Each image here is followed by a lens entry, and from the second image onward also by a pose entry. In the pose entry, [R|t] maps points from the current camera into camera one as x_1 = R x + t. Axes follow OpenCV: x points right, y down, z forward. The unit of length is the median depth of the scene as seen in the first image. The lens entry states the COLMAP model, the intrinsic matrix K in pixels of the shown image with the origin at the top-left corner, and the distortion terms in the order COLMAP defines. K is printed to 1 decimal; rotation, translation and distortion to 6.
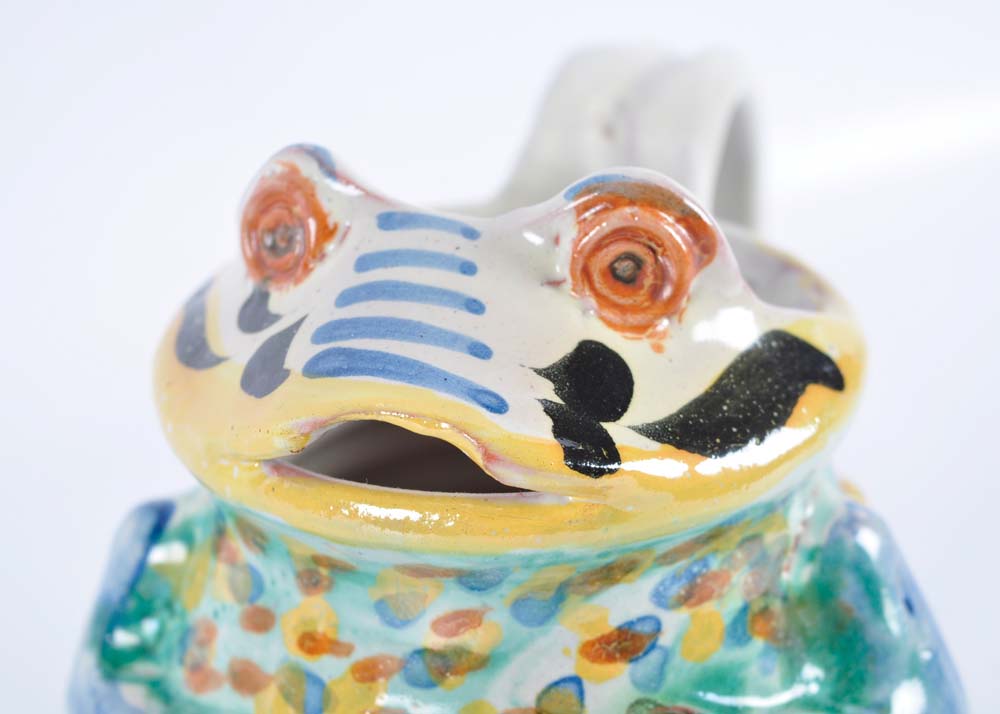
lens RADIAL K [[2435.4, 0, 501.9], [0, 2435.4, 381.0], [0, 0, 1]] dist [0.036270, 0.299275]
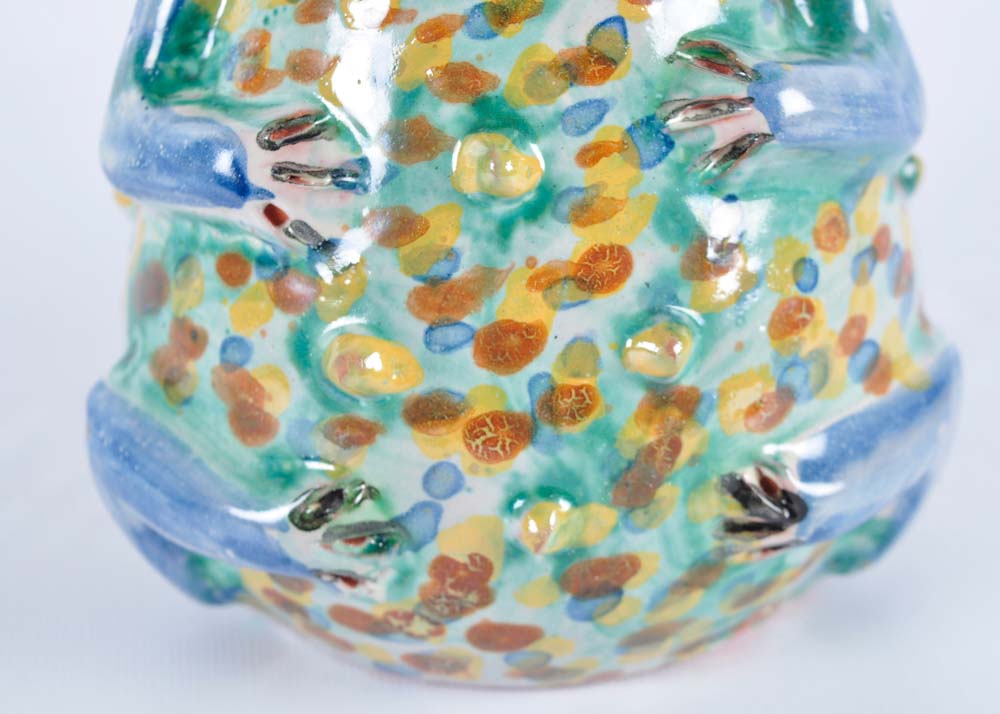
lens RADIAL K [[2435.4, 0, 501.9], [0, 2435.4, 381.0], [0, 0, 1]] dist [0.036270, 0.299275]
pose [[0.979321, -0.085525, 0.183344, -0.246001], [0.085185, 0.996318, 0.009741, 0.274740], [-0.183502, 0.006078, 0.983001, -0.106193]]
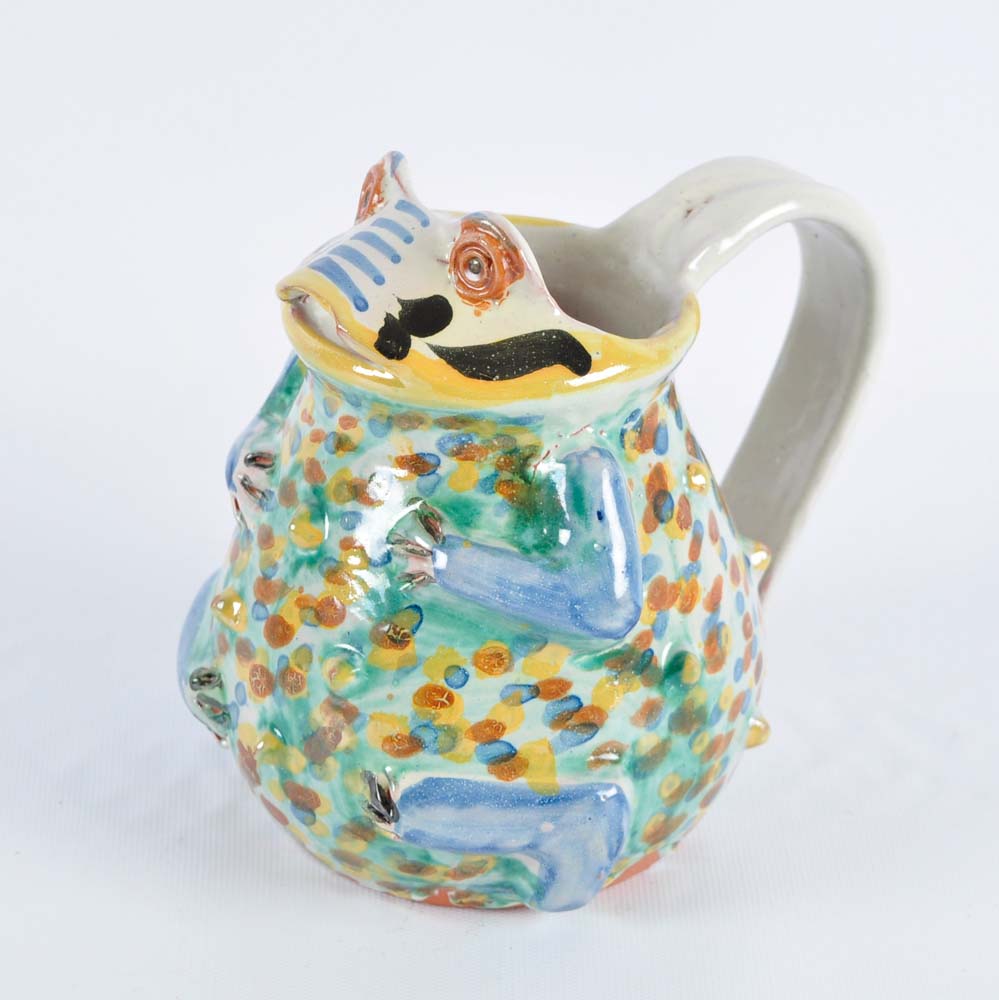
lens RADIAL K [[4139.7, 0, 499.5], [0, 4139.7, 500.0], [0, 0, 1]] dist [0.220101, 1.442162]
pose [[0.775537, 0.331039, -0.537546, 1.754715], [-0.325596, 0.939244, 0.108668, -0.220274], [0.540860, 0.090747, 0.836203, -1.529024]]
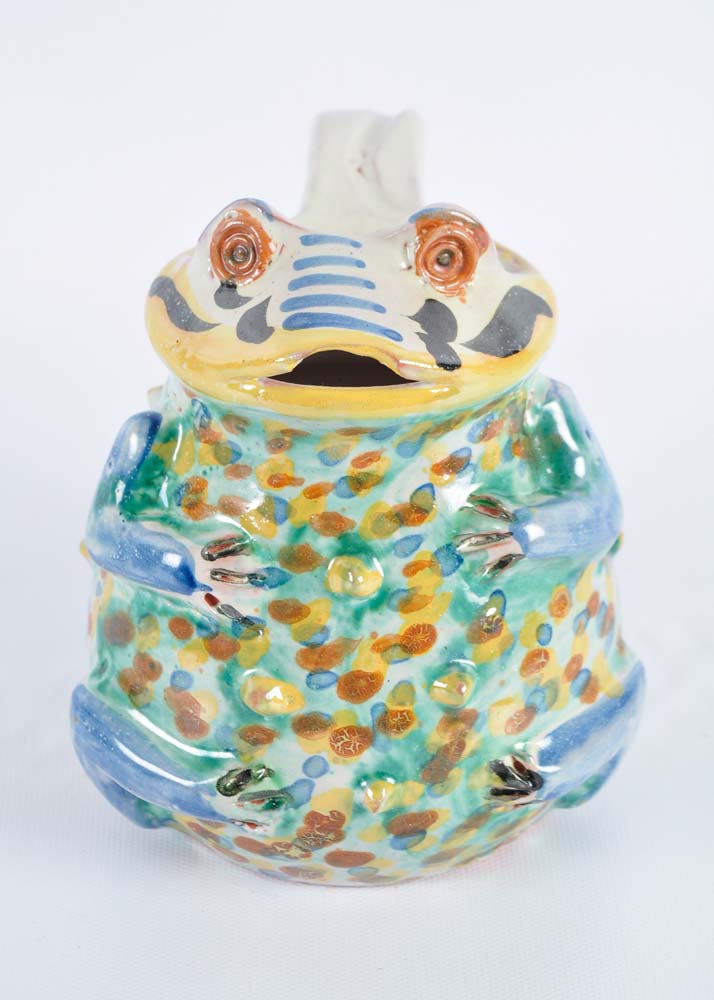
lens RADIAL K [[2751.0, 0, 355.0], [0, 2751.0, 475.1], [0, 0, 1]] dist [0.111223, 0.362056]
pose [[0.969126, -0.085816, 0.231151, -0.500383], [0.074602, 0.995592, 0.056842, -0.006580], [-0.235010, -0.037843, 0.971256, -0.989589]]
